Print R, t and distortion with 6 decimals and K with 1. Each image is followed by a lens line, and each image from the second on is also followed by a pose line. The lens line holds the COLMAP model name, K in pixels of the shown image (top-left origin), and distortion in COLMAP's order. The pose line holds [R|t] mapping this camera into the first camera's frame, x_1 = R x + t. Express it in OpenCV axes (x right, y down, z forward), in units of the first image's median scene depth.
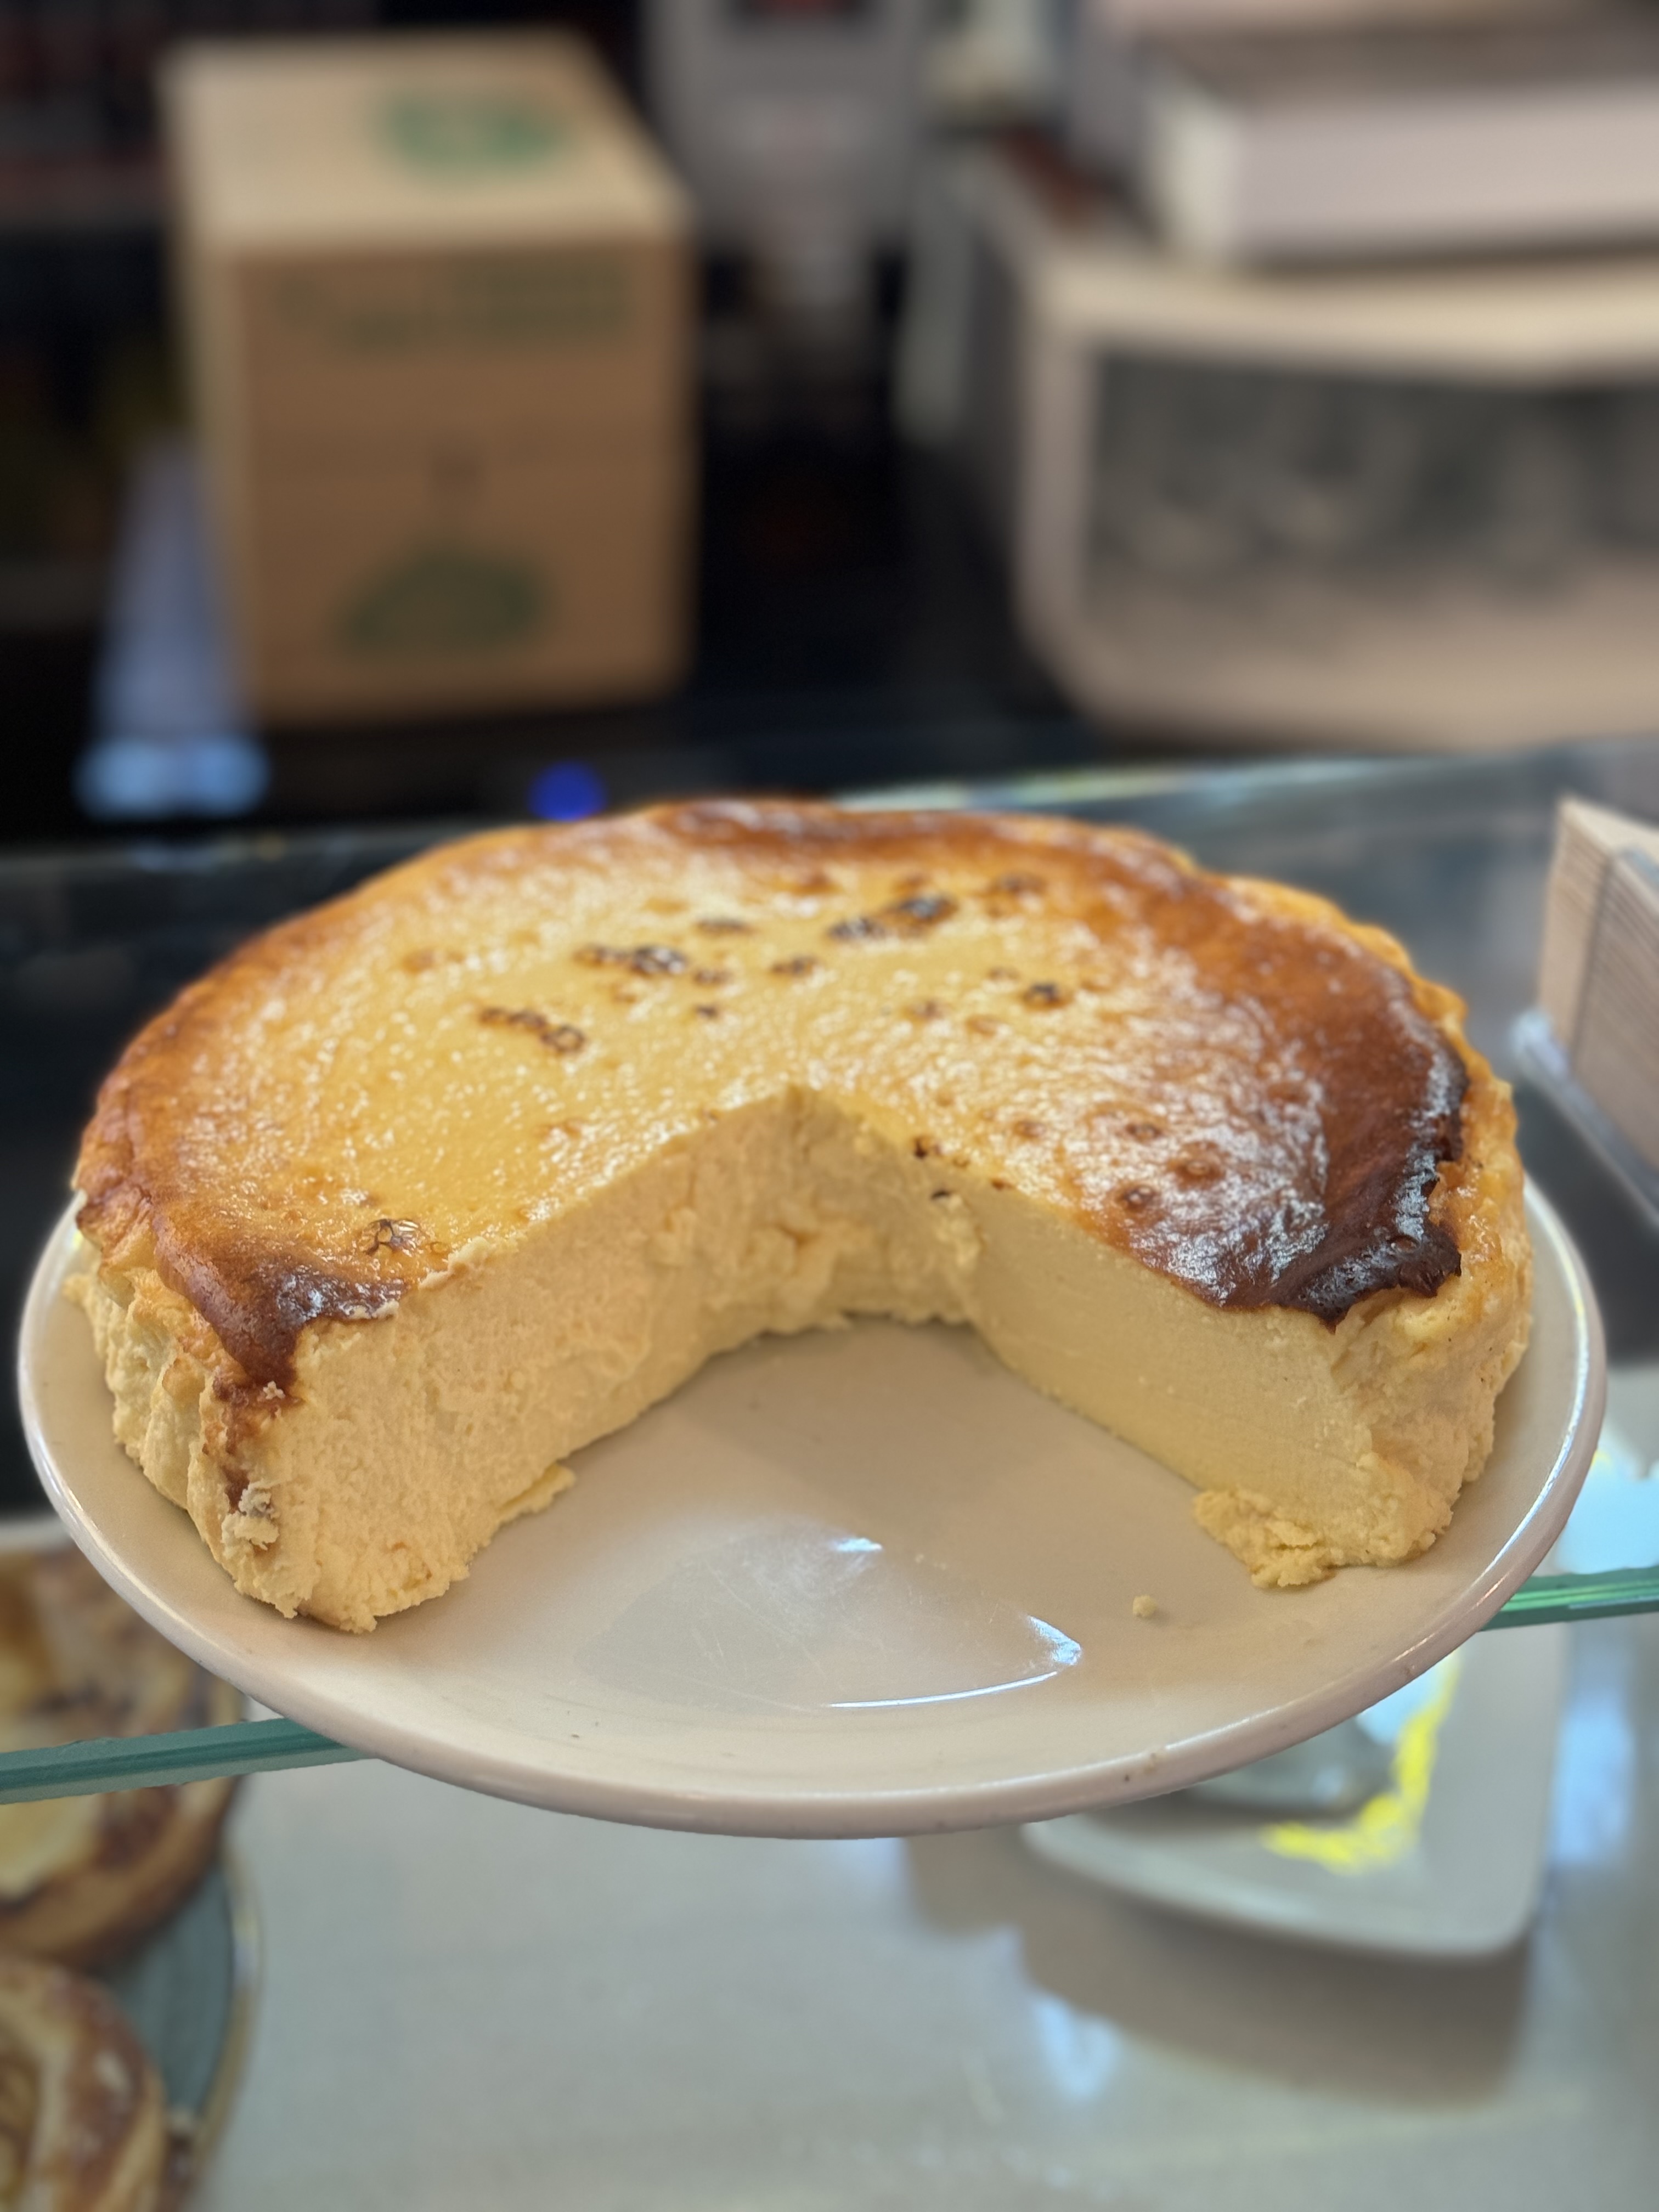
lens RADIAL K [[3129.7, 0, 829.5], [0, 3129.7, 1106.0], [0, 0, 1]] dist [0.145698, 0.837845]
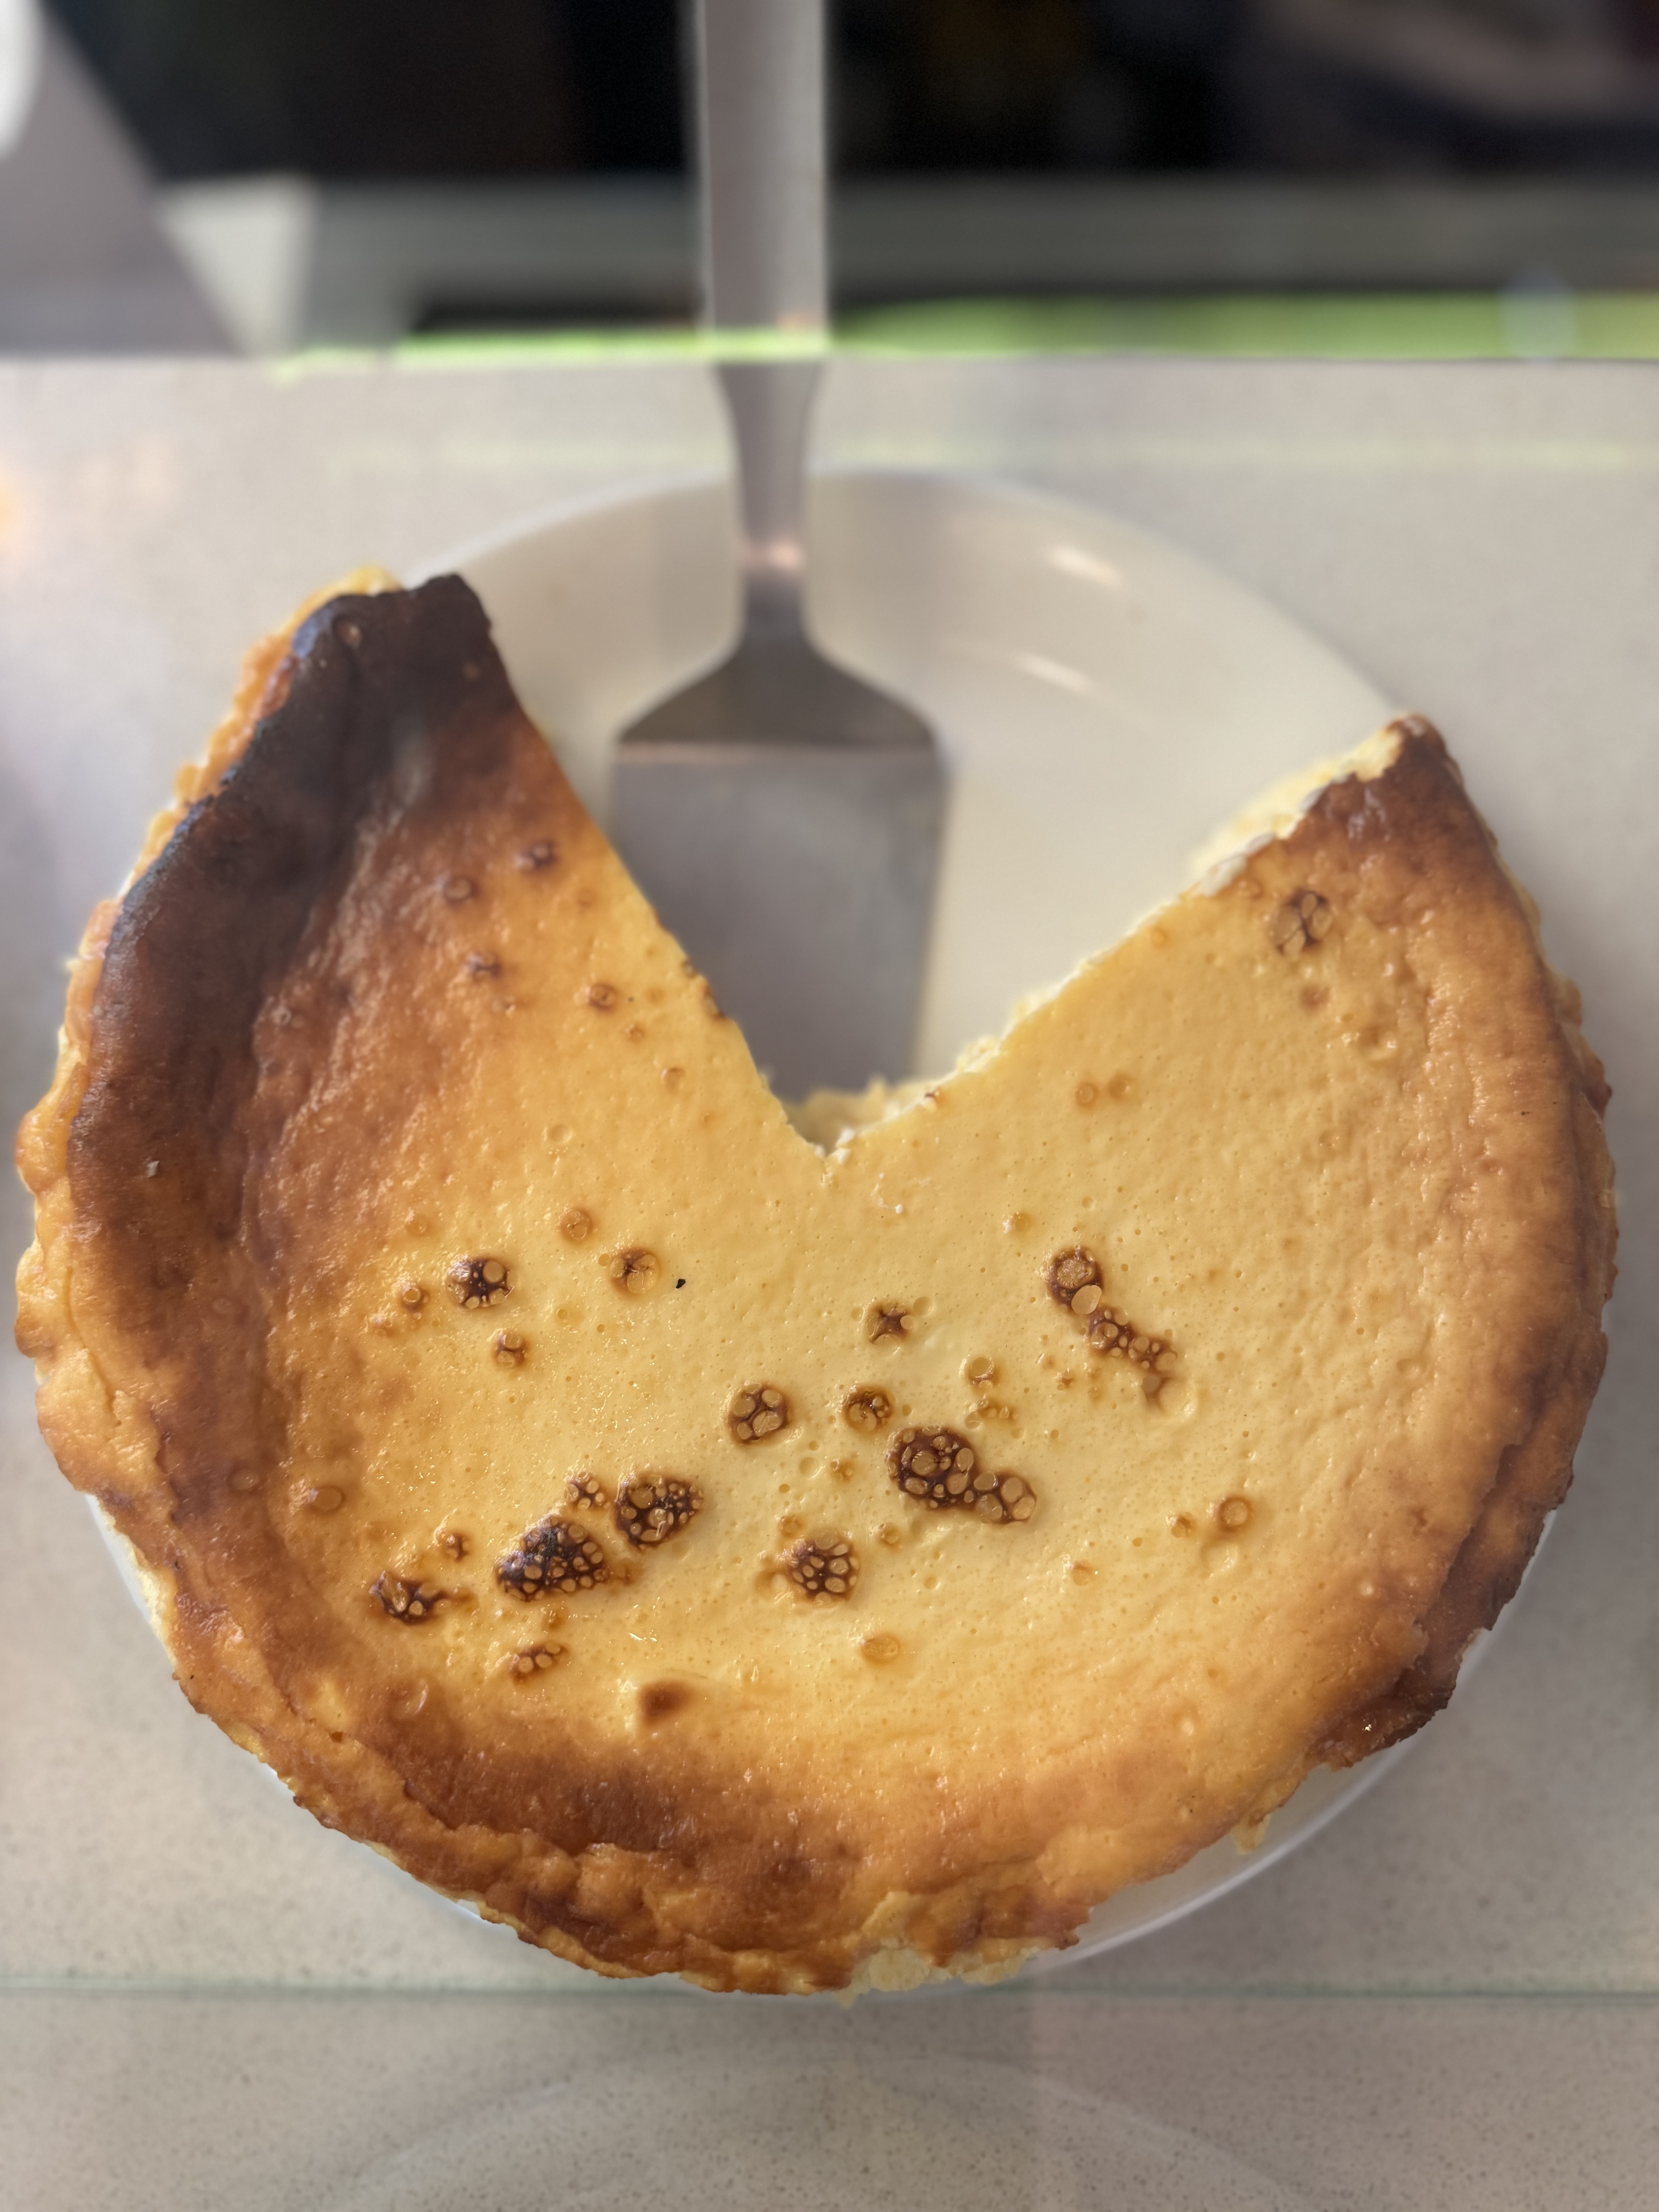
lens RADIAL K [[1564.5, 0, 820.0], [0, 1564.5, 1105.2], [0, 0, 1]] dist [0.040580, 0.006032]
pose [[-0.970794, -0.217574, 0.101099, -0.049223], [0.153744, -0.240679, 0.958351, -0.408699], [-0.184180, 0.945904, 0.267100, 0.827542]]
